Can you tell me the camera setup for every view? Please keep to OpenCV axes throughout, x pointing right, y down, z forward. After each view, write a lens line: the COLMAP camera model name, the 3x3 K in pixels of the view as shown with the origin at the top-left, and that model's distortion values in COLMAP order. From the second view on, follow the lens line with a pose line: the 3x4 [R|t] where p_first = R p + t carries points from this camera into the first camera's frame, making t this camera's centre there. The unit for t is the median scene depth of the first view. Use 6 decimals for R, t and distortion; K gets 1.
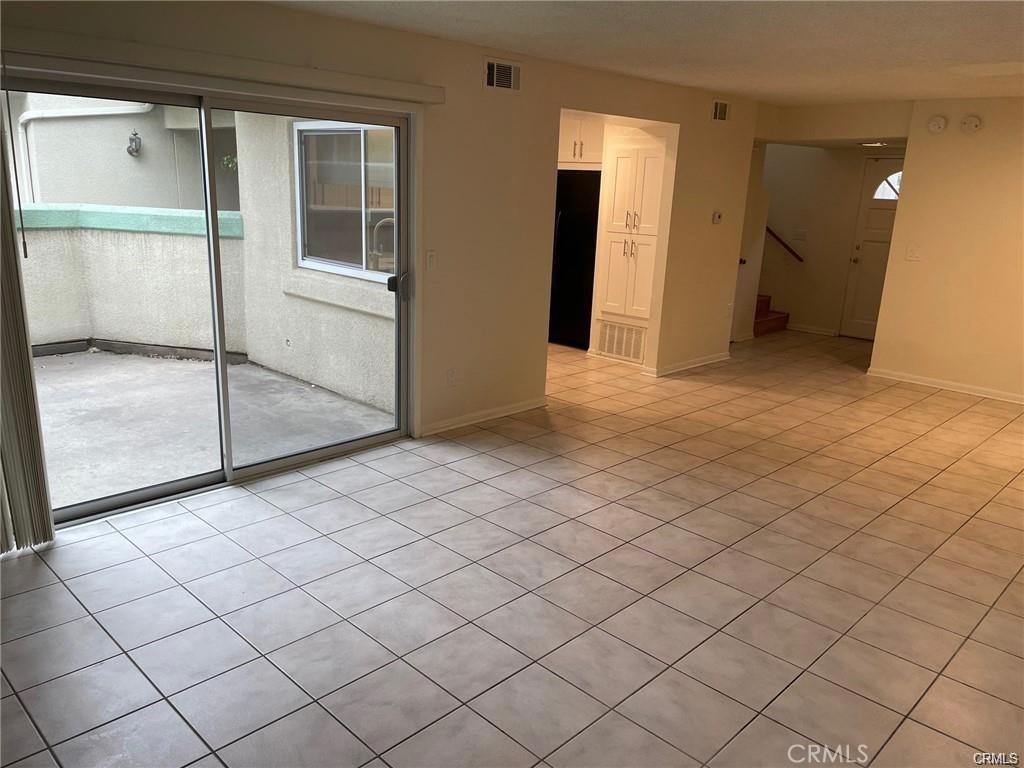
lens RADIAL K [[772.8, 0, 513.8], [0, 772.8, 390.3], [0, 0, 1]] dist [0.012772, -0.008974]
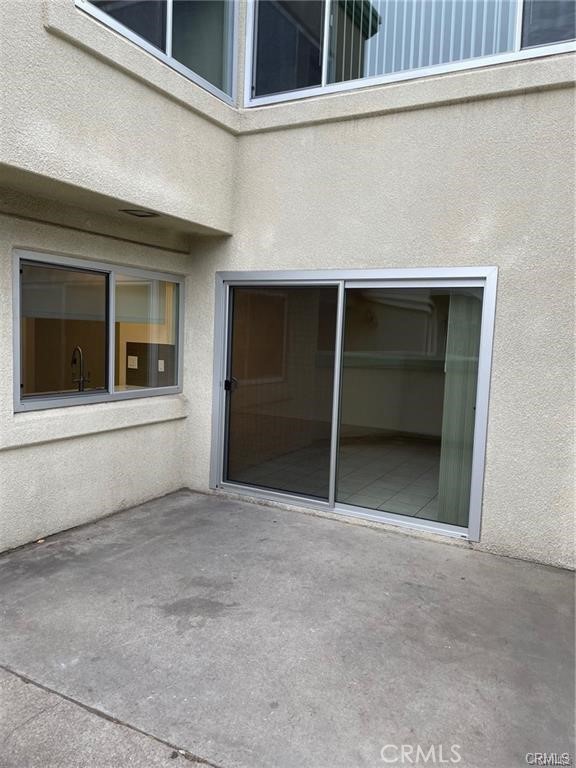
lens RADIAL K [[579.6, 0, 289.0], [0, 579.6, 381.0], [0, 0, 1]] dist [0.012772, -0.008974]
pose [[-0.271053, -0.130492, 0.953678, -1.052526], [0.208241, 0.959355, 0.190455, -0.276439], [-0.939769, 0.250218, -0.232862, 0.941310]]
